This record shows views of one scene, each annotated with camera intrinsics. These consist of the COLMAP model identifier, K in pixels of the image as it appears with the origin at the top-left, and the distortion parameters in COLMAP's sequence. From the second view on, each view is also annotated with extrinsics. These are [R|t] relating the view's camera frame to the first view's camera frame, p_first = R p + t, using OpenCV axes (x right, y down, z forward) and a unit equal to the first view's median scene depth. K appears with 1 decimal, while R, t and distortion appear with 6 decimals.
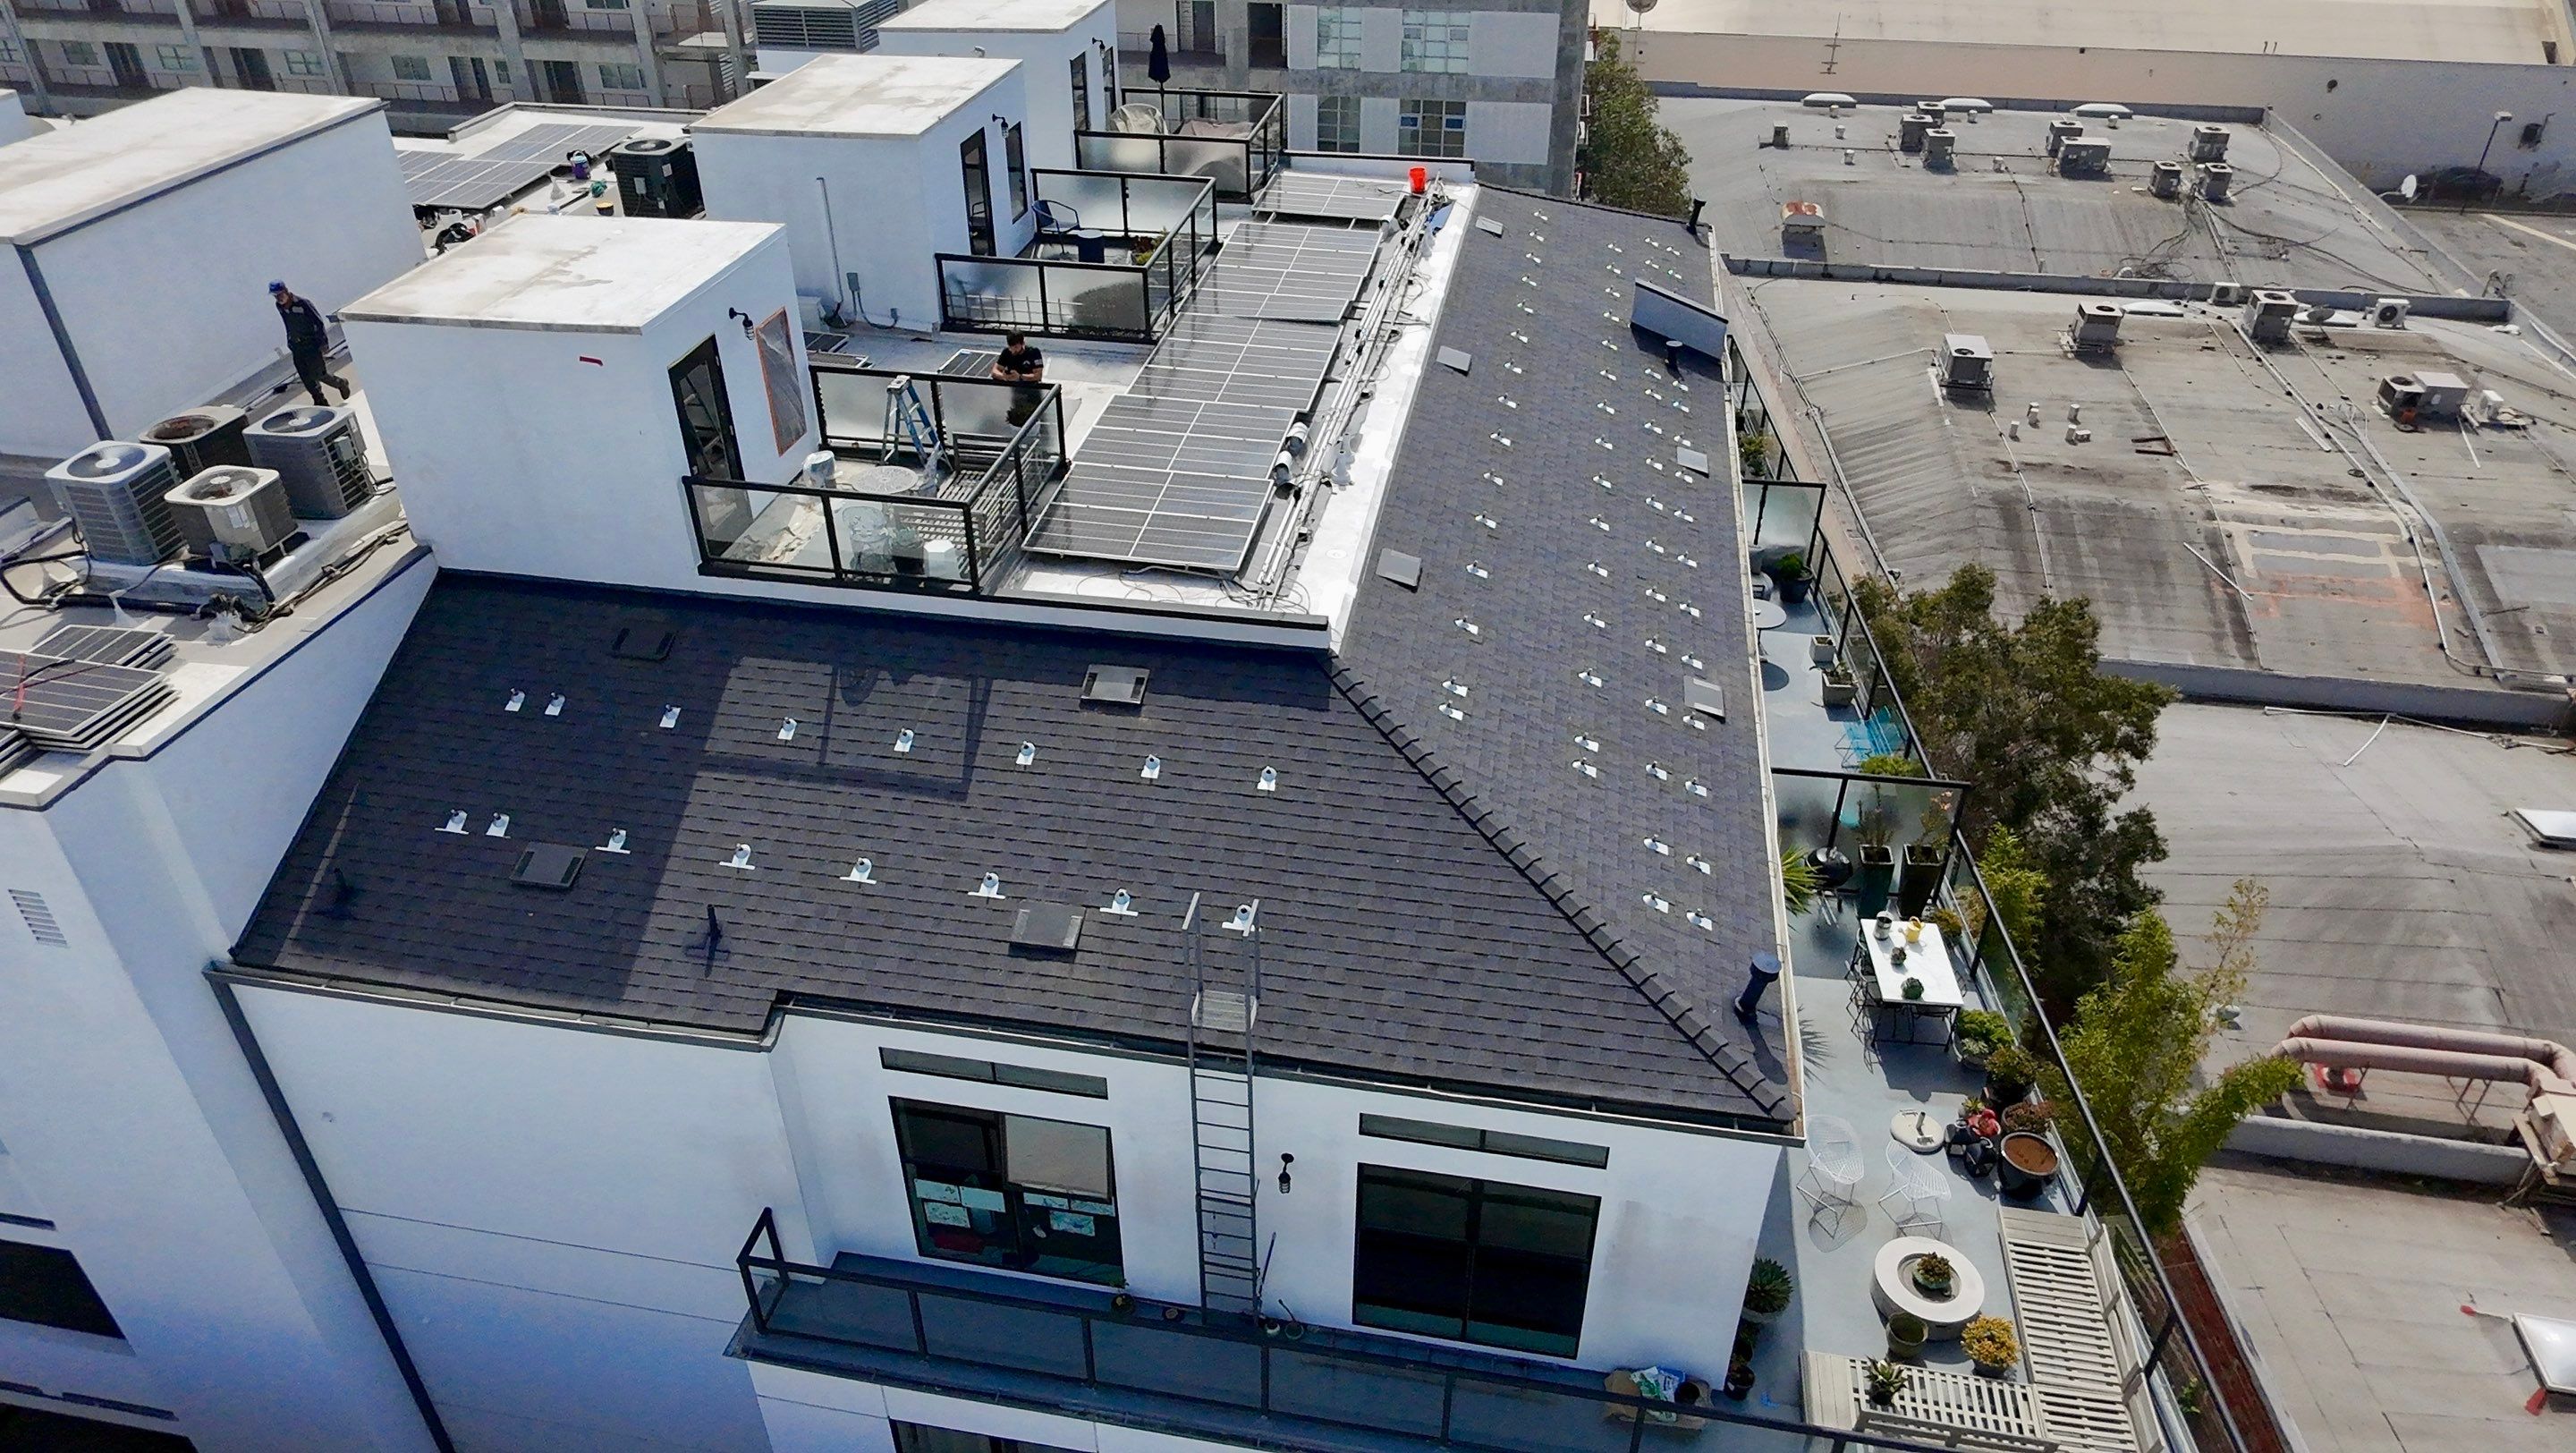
lens RADIAL K [[1657.8, 0, 1288.0], [0, 1657.8, 726.5], [0, 0, 1]] dist [0.007139, -0.003509]
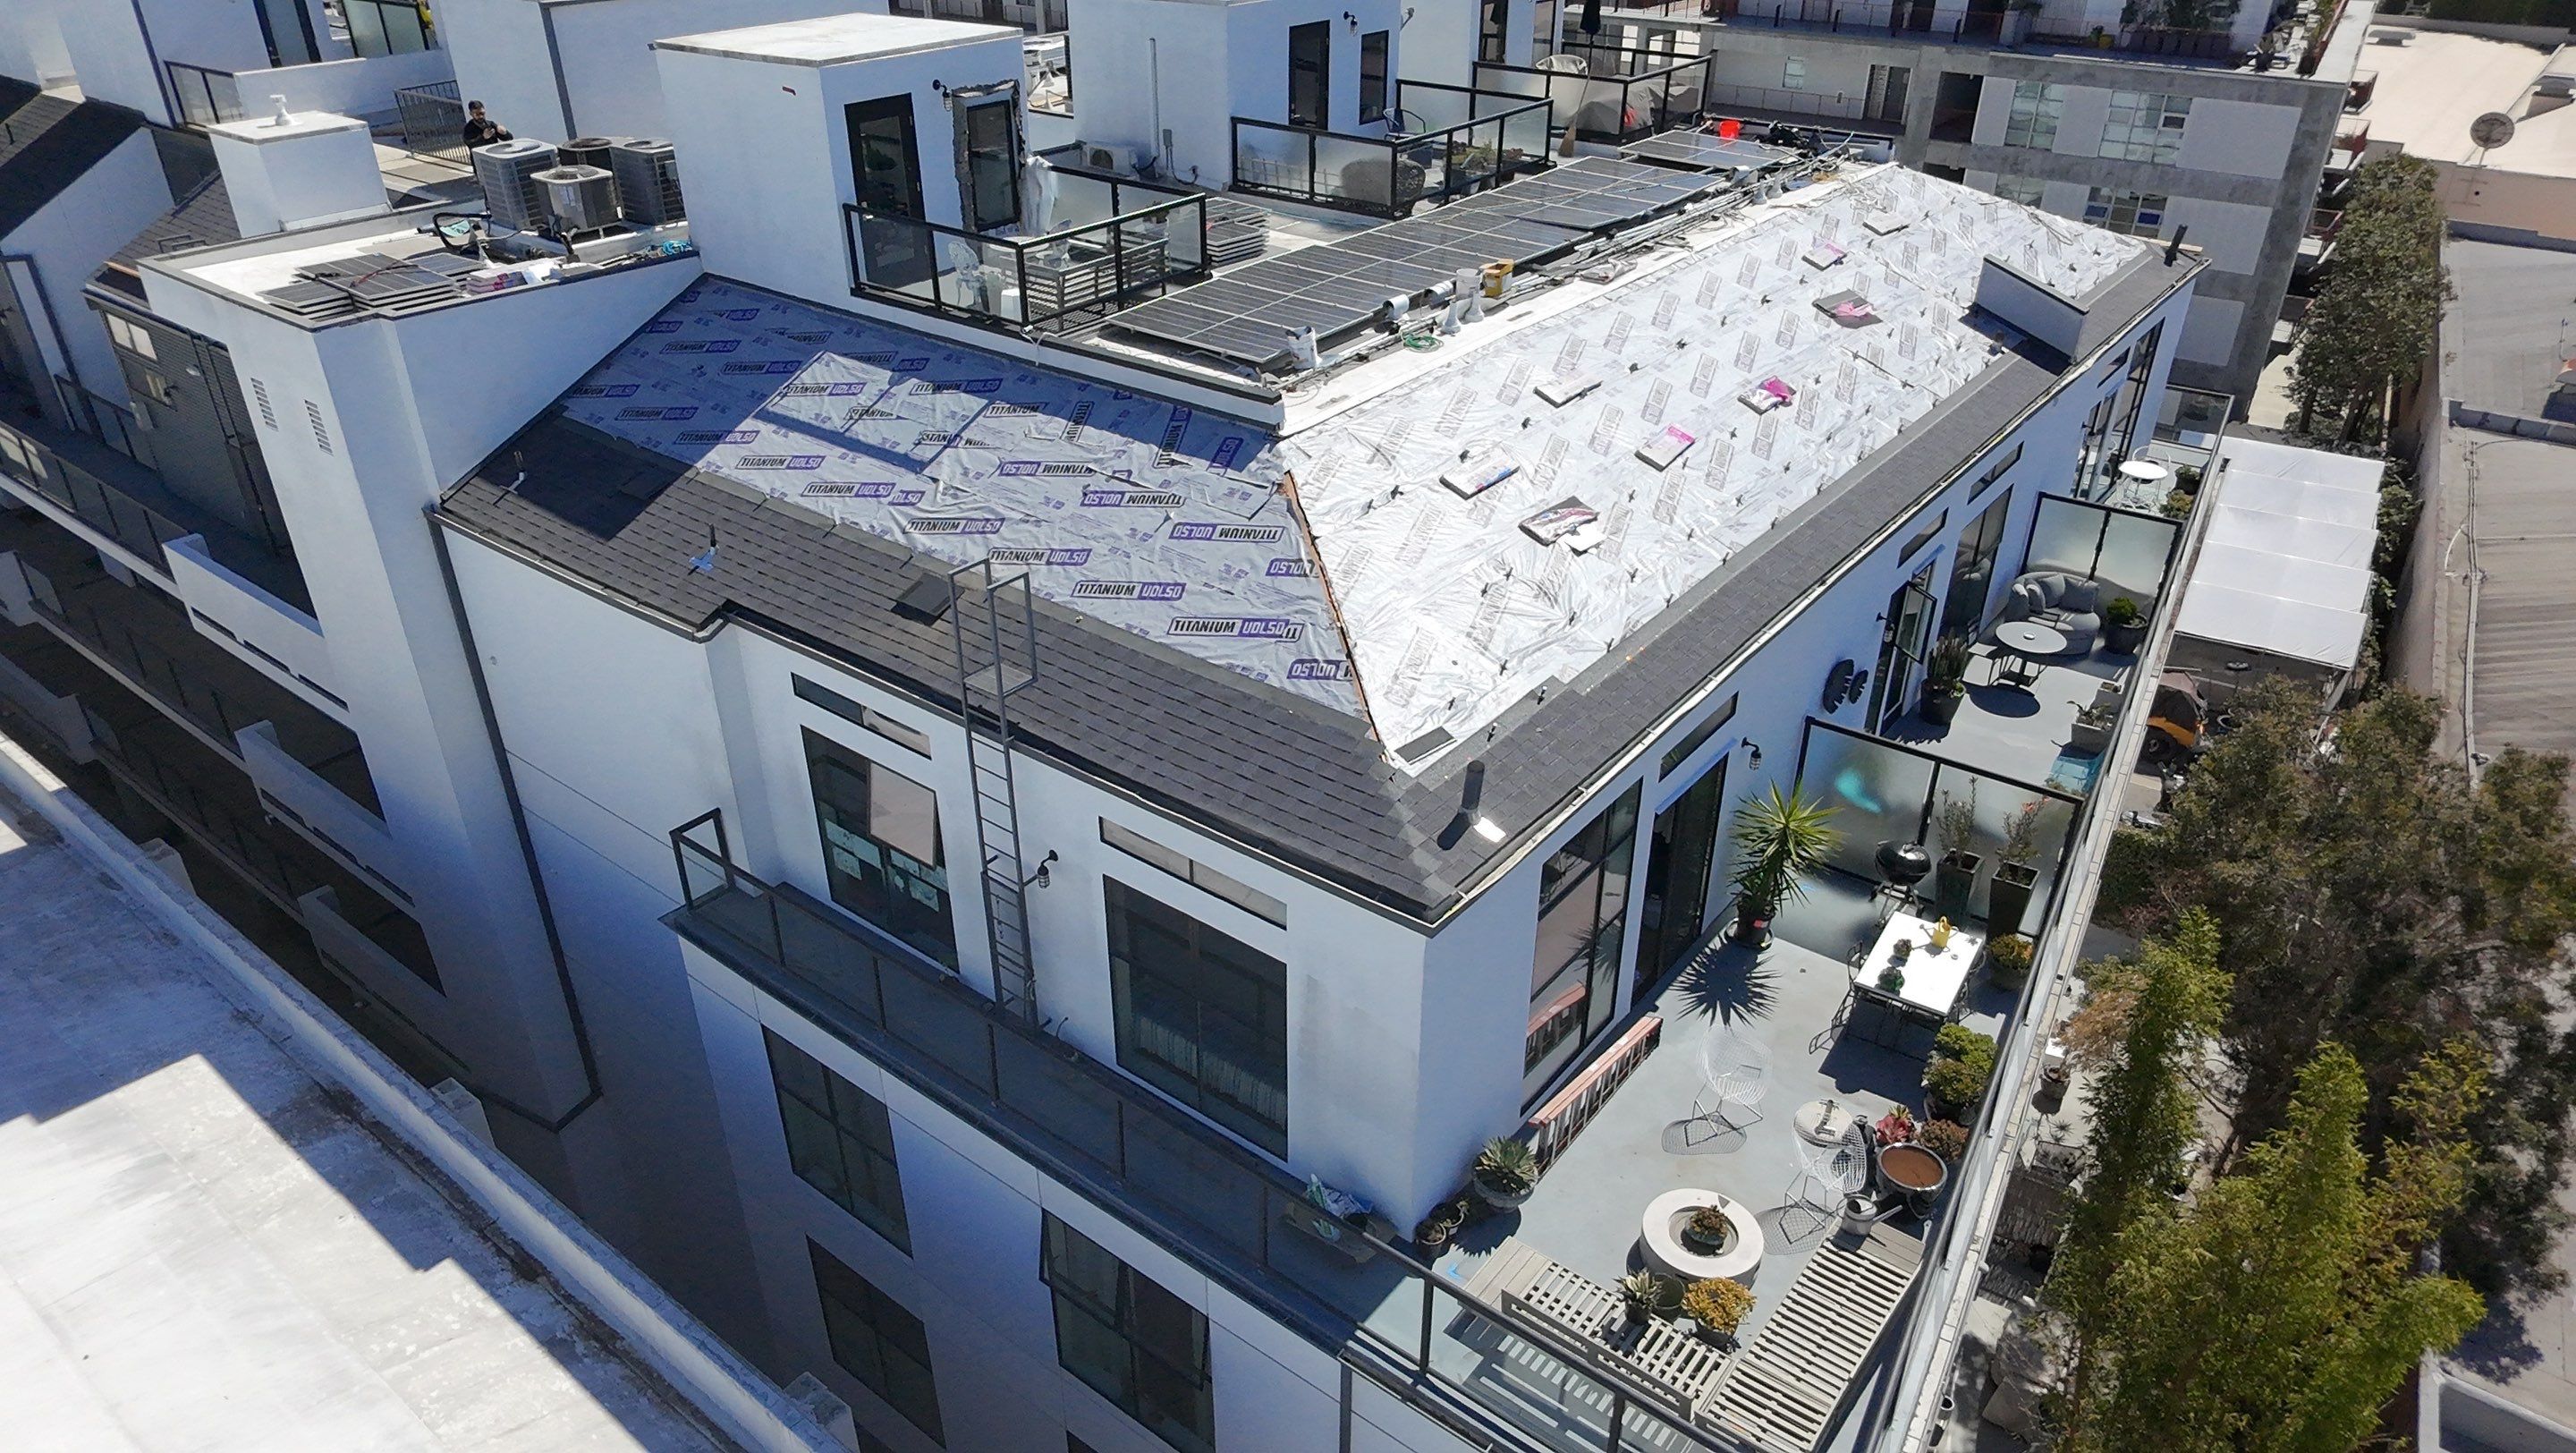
lens RADIAL K [[1657.8, 0, 1288.0], [0, 1657.8, 726.5], [0, 0, 1]] dist [0.007139, -0.003509]
pose [[0.885366, 0.234708, -0.401296, 0.422211], [-0.259130, 0.965818, -0.006828, 0.119908], [0.385977, 0.110033, 0.915923, 0.073256]]
